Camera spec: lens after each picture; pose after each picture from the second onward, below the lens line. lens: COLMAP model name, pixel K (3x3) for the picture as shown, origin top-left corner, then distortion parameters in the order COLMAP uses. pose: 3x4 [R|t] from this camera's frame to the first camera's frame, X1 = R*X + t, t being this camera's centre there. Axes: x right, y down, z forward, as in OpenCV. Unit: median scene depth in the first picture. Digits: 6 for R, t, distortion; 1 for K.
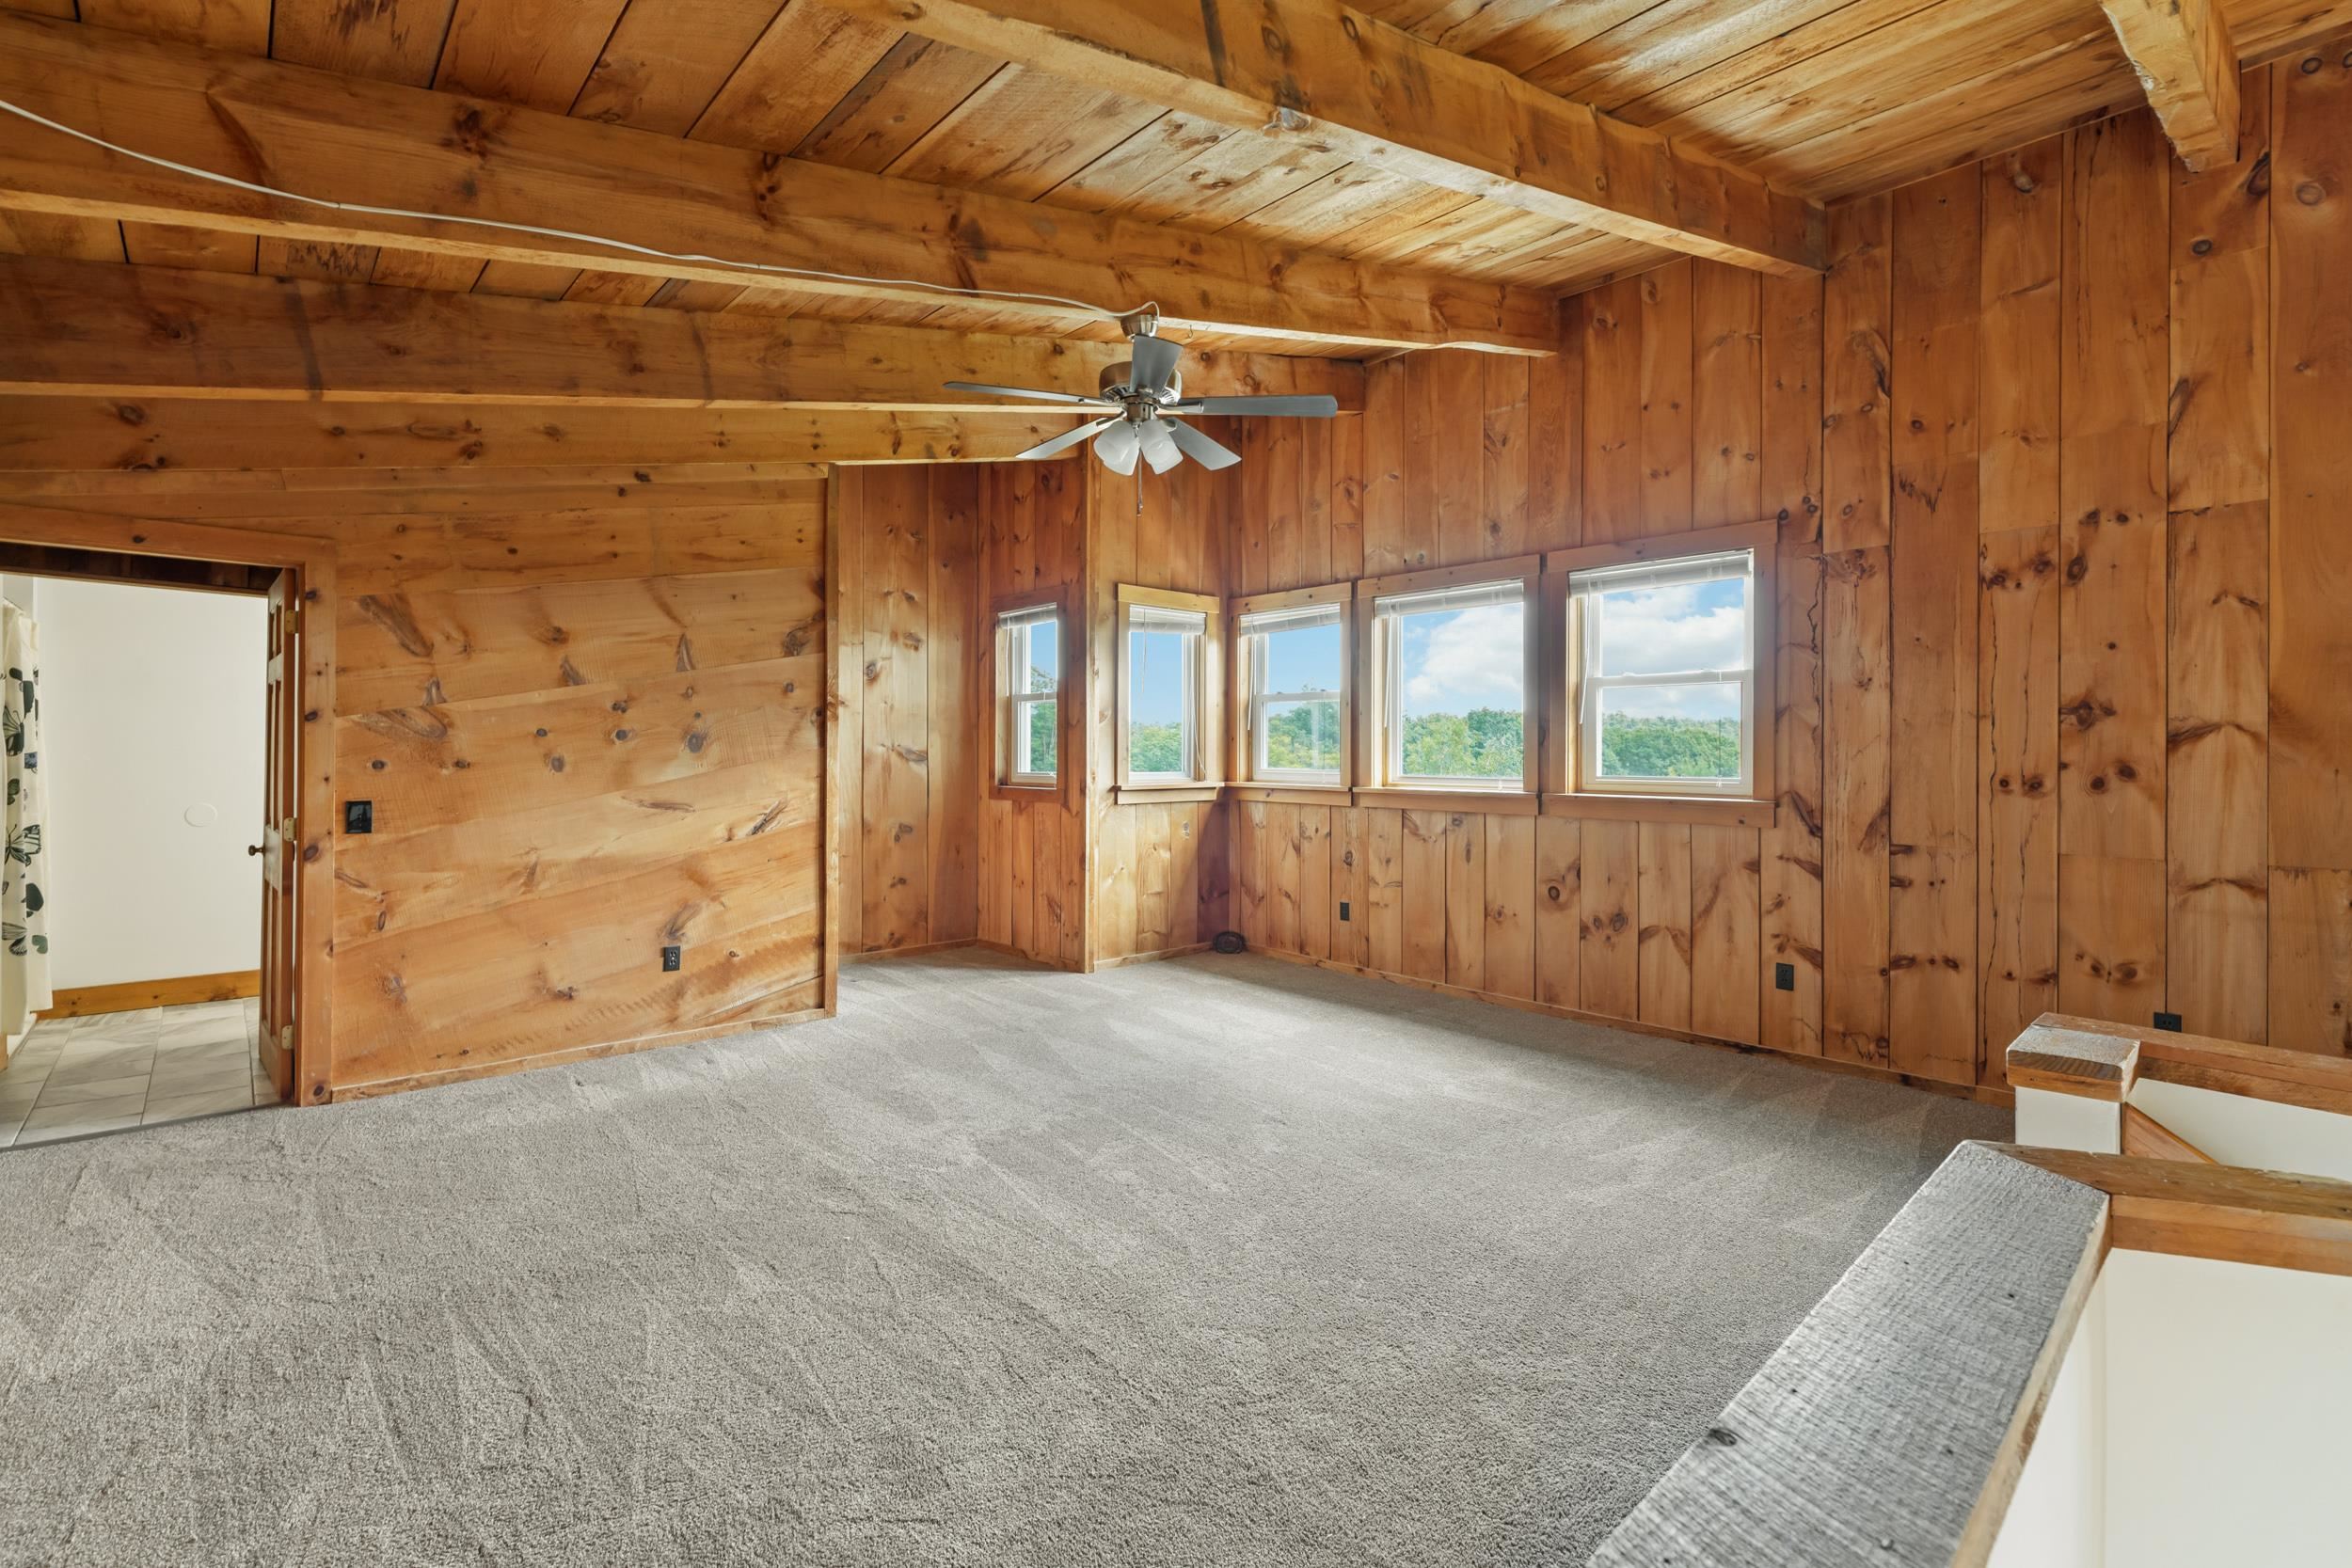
lens RADIAL K [[1054.6, 0, 1163.6], [0, 1054.6, 749.8], [0, 0, 1]] dist [0.002141, 0.000317]
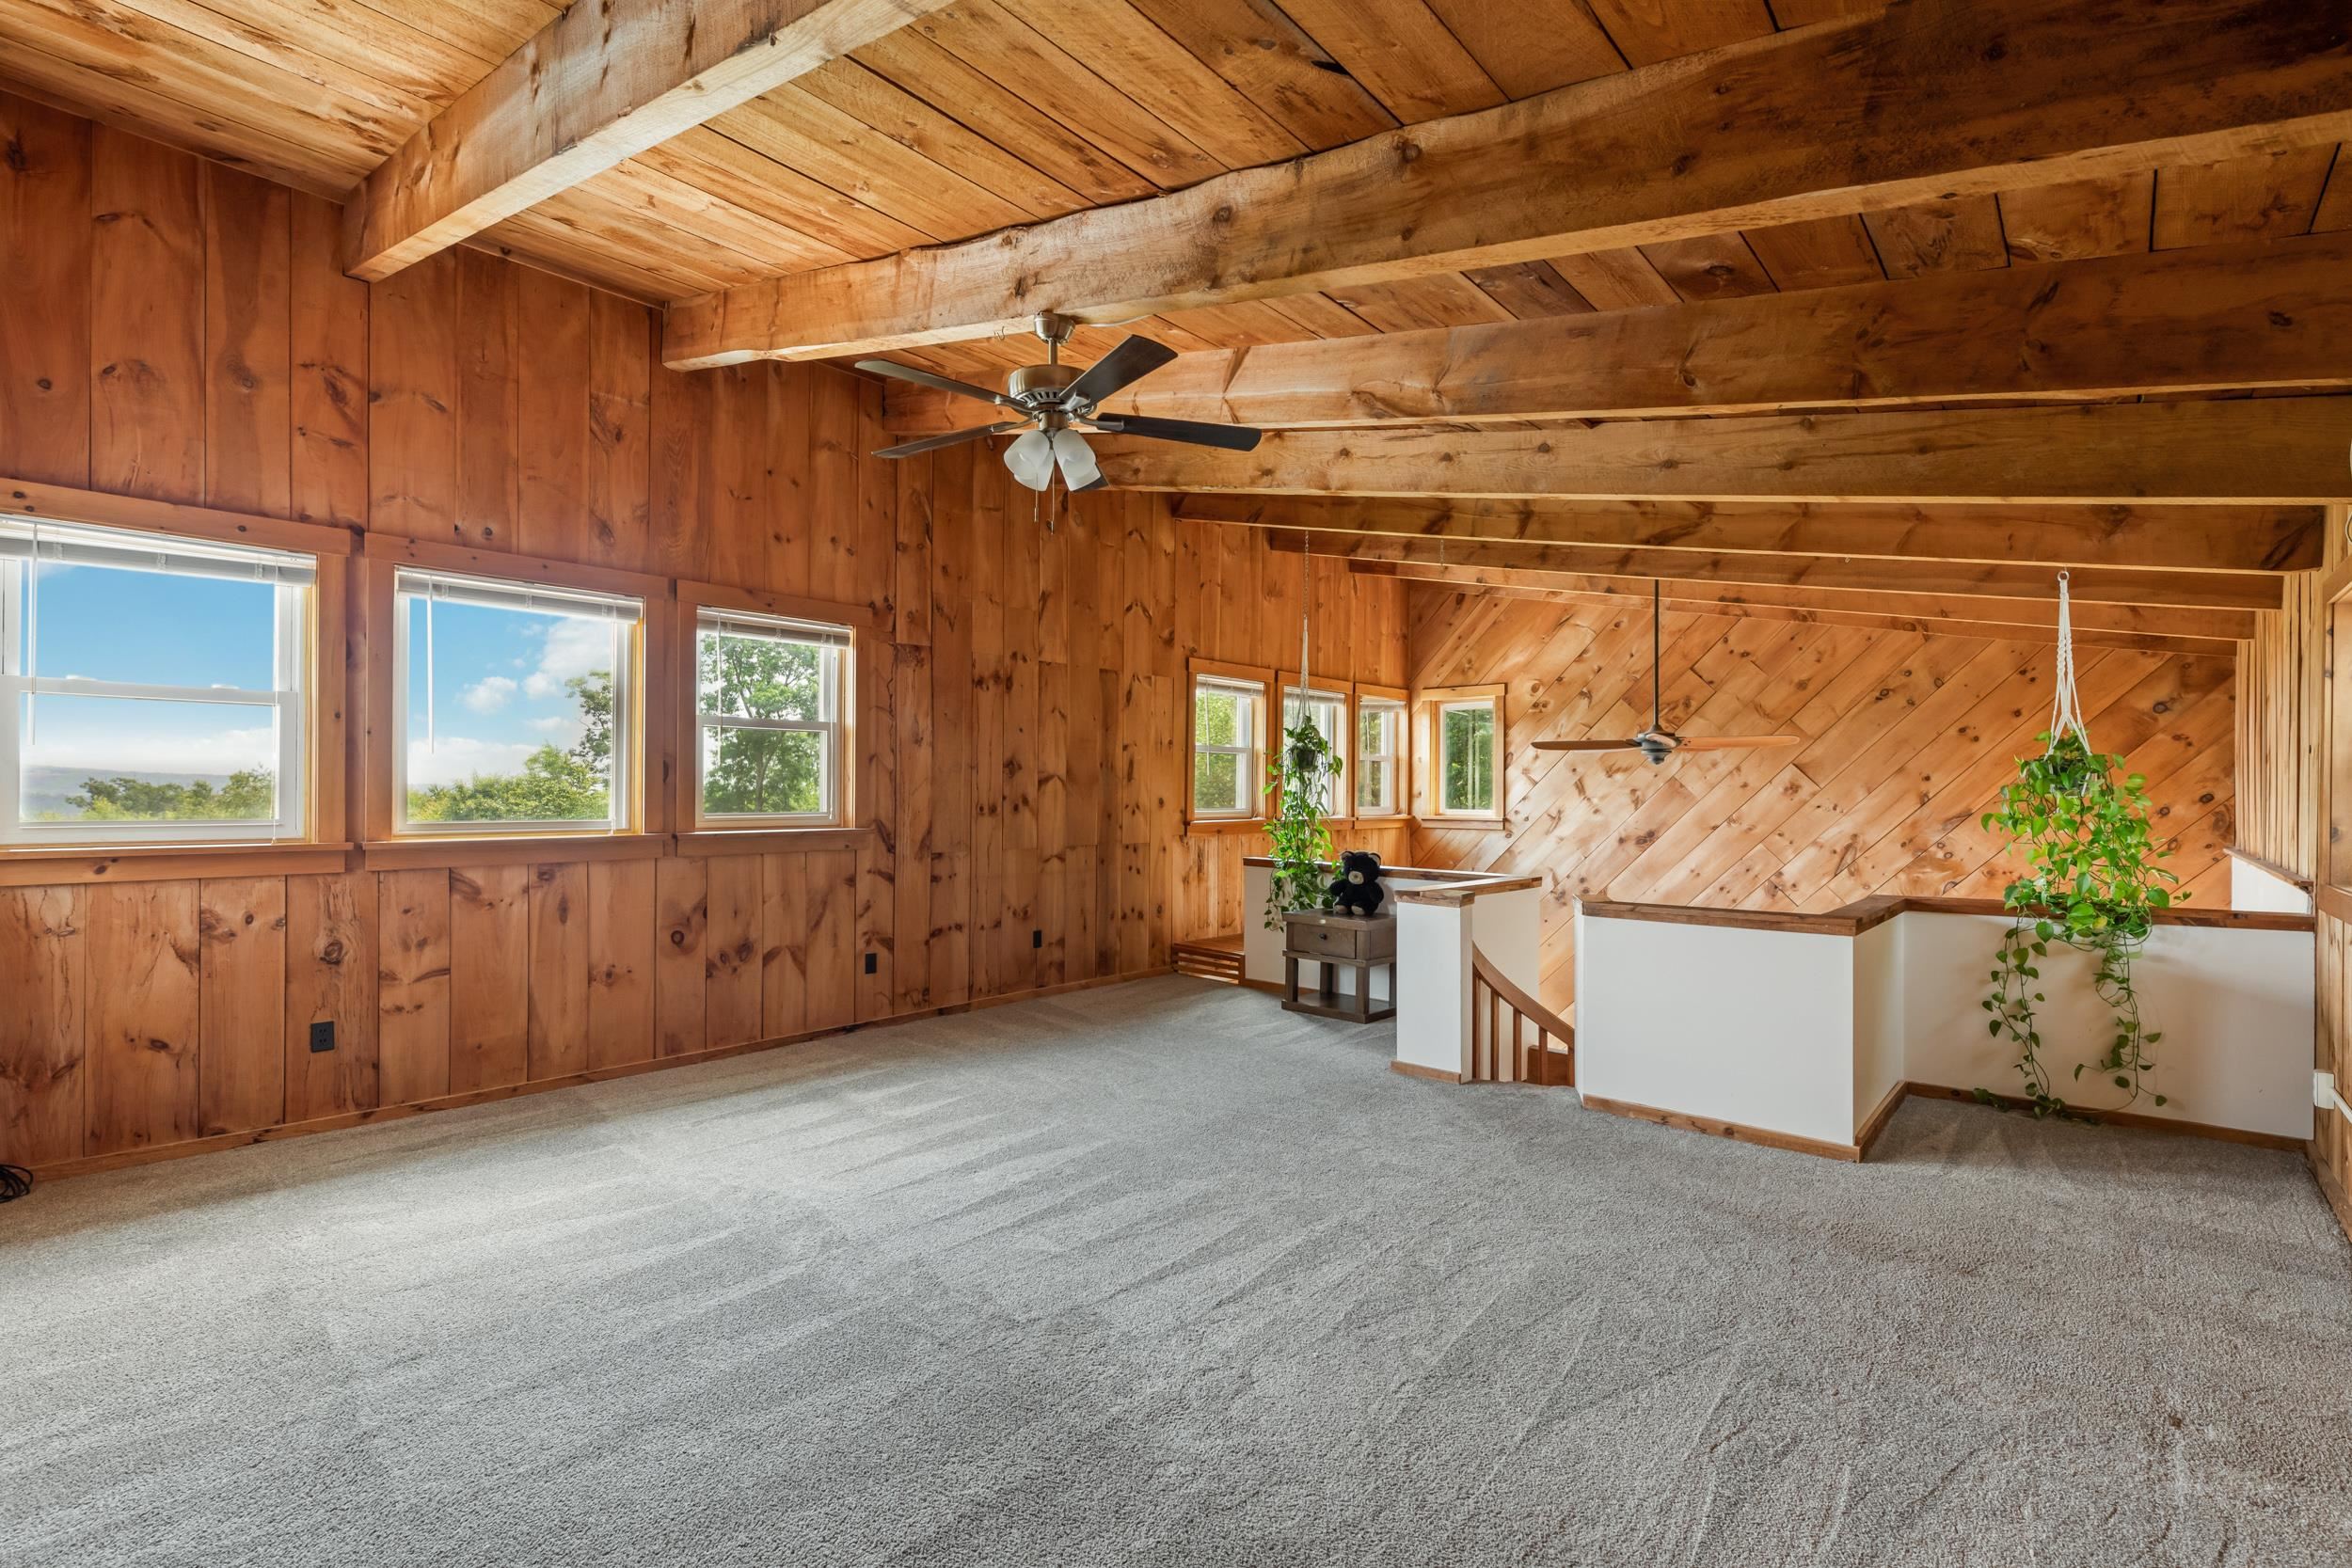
lens RADIAL K [[1054.6, 0, 1172.1], [0, 1054.6, 789.2], [0, 0, 1]] dist [0.002141, 0.000317]
pose [[-0.109721, -0.002822, 0.993958, -0.797380], [-0.005698, 0.999981, 0.002210, -0.003627], [-0.993946, -0.005421, -0.109735, 0.841974]]
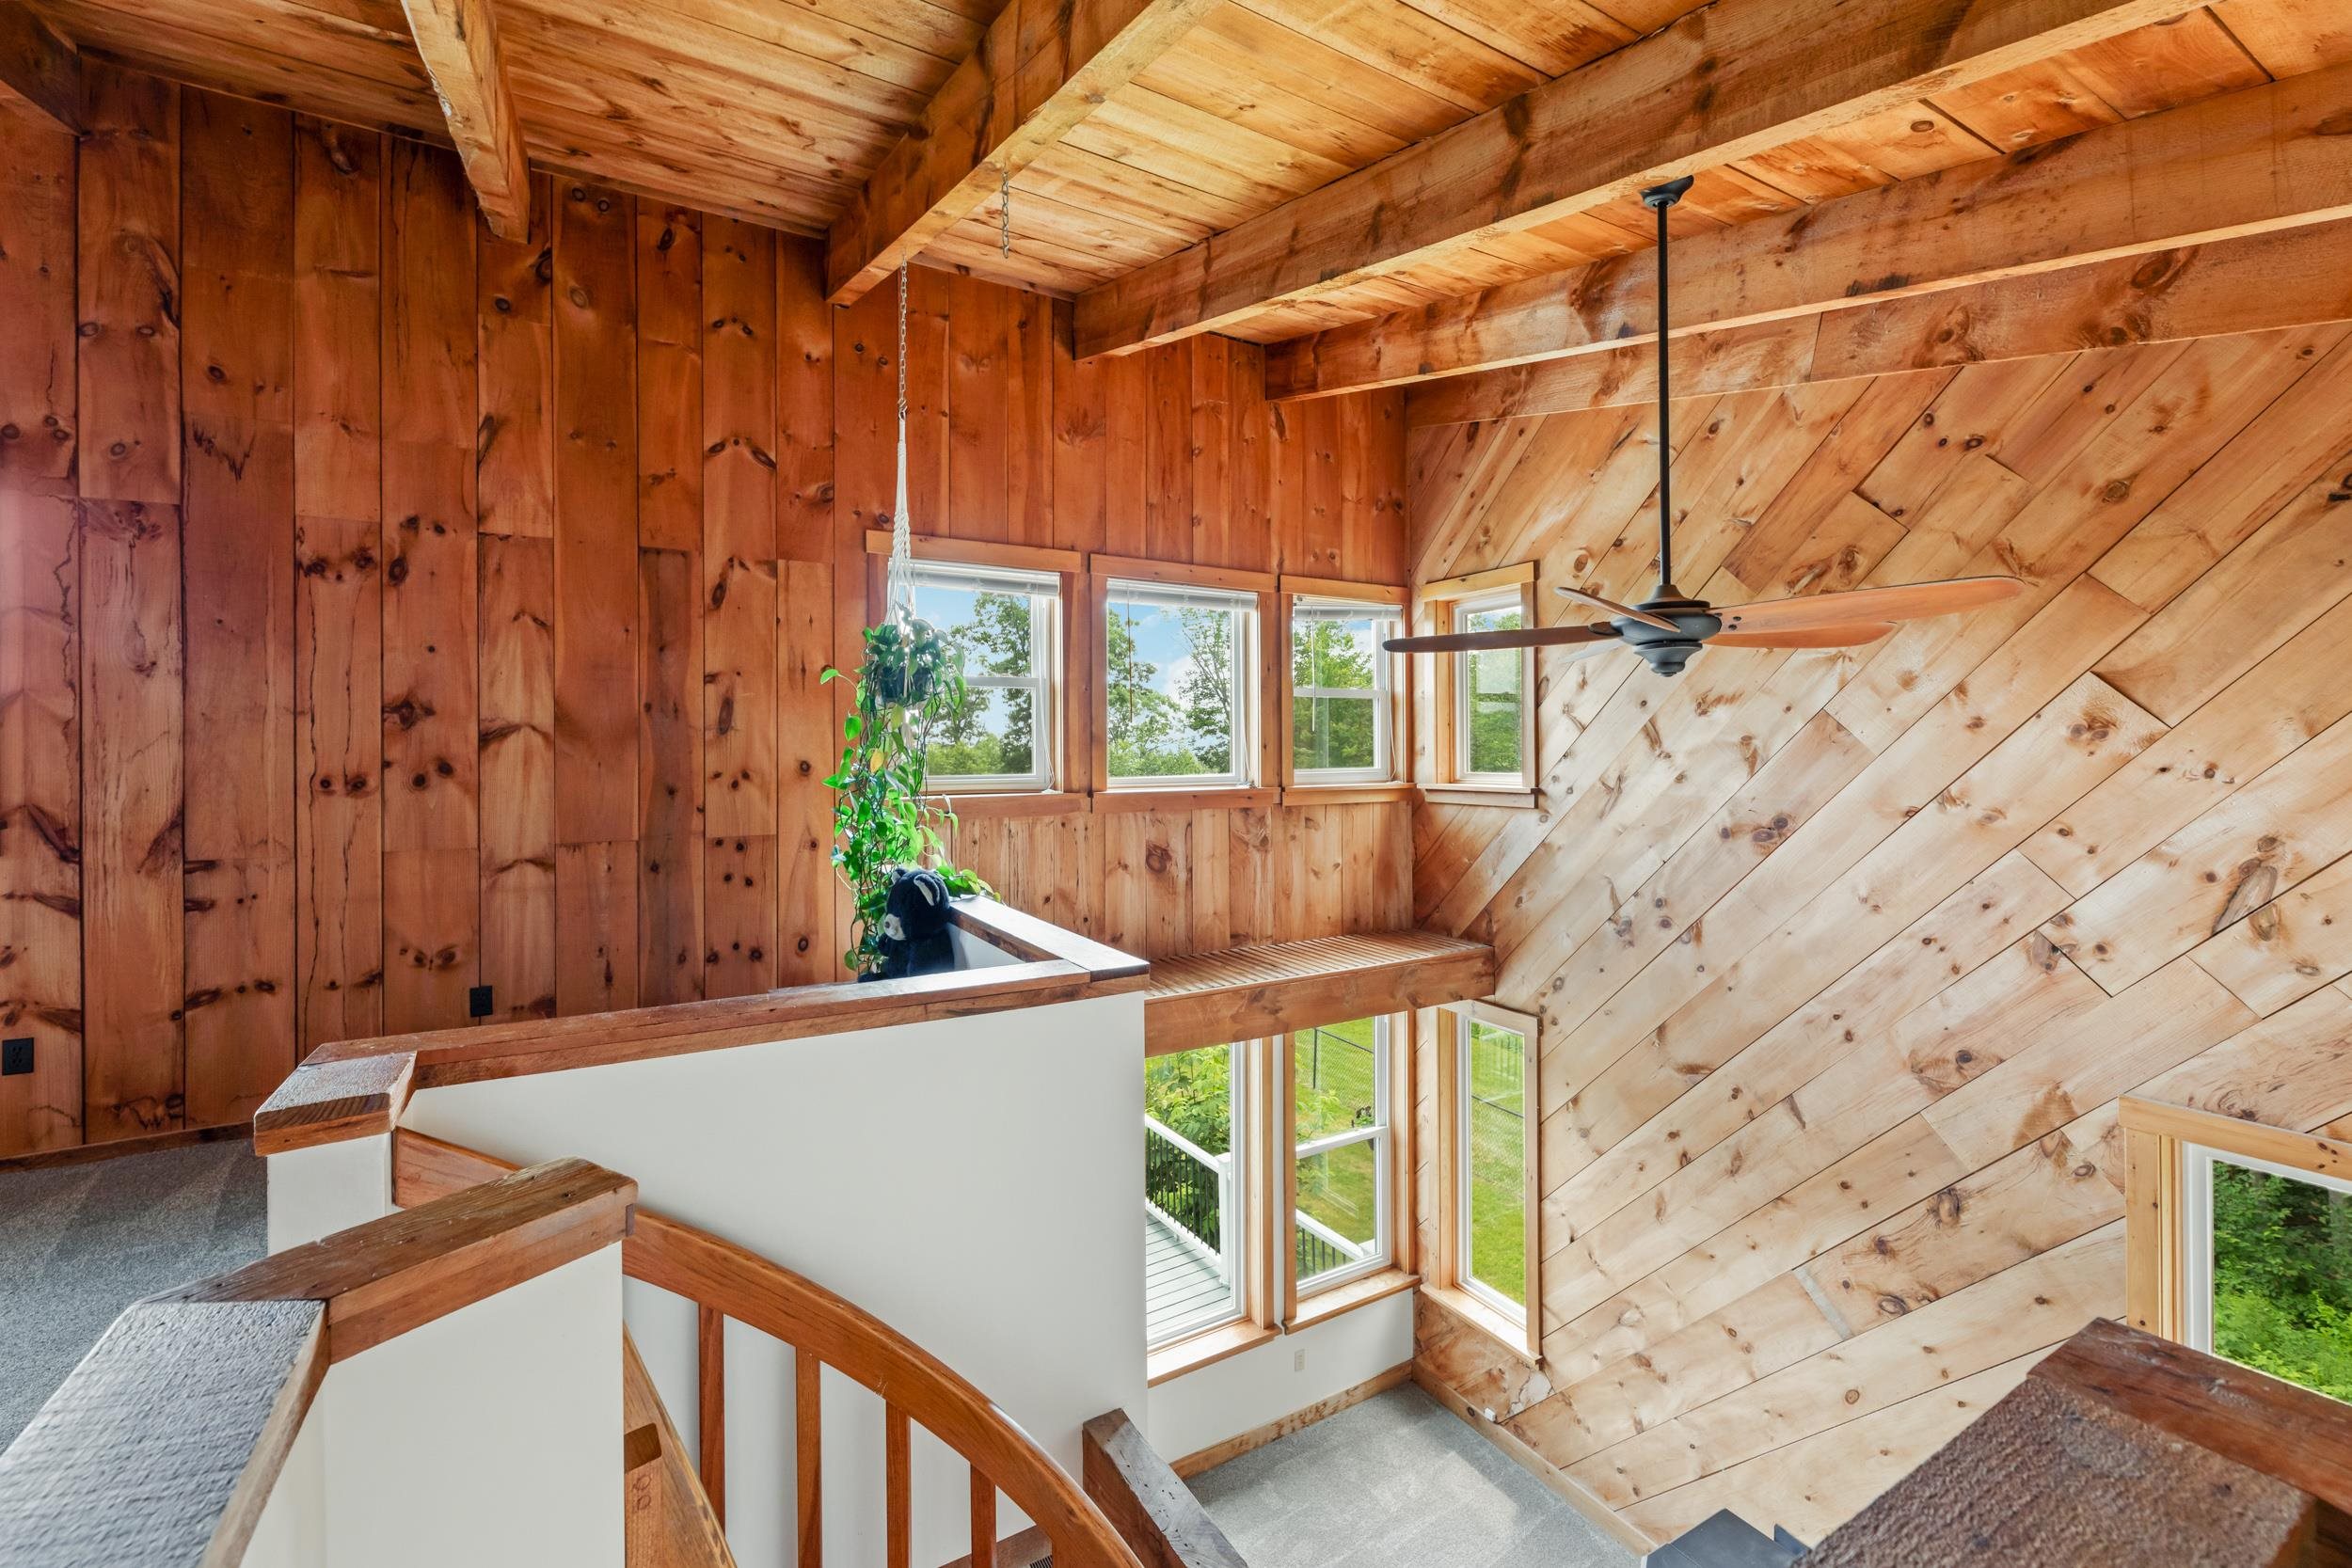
lens RADIAL K [[977.9, 0, 1198.3], [0, 977.9, 747.4], [0, 0, 1]] dist [0.000043, 0.000667]
pose [[0.193852, -0.002814, 0.981027, 0.082028], [0.006161, 0.999980, 0.001651, 0.002353], [-0.981011, 0.005724, 0.193865, 0.057998]]
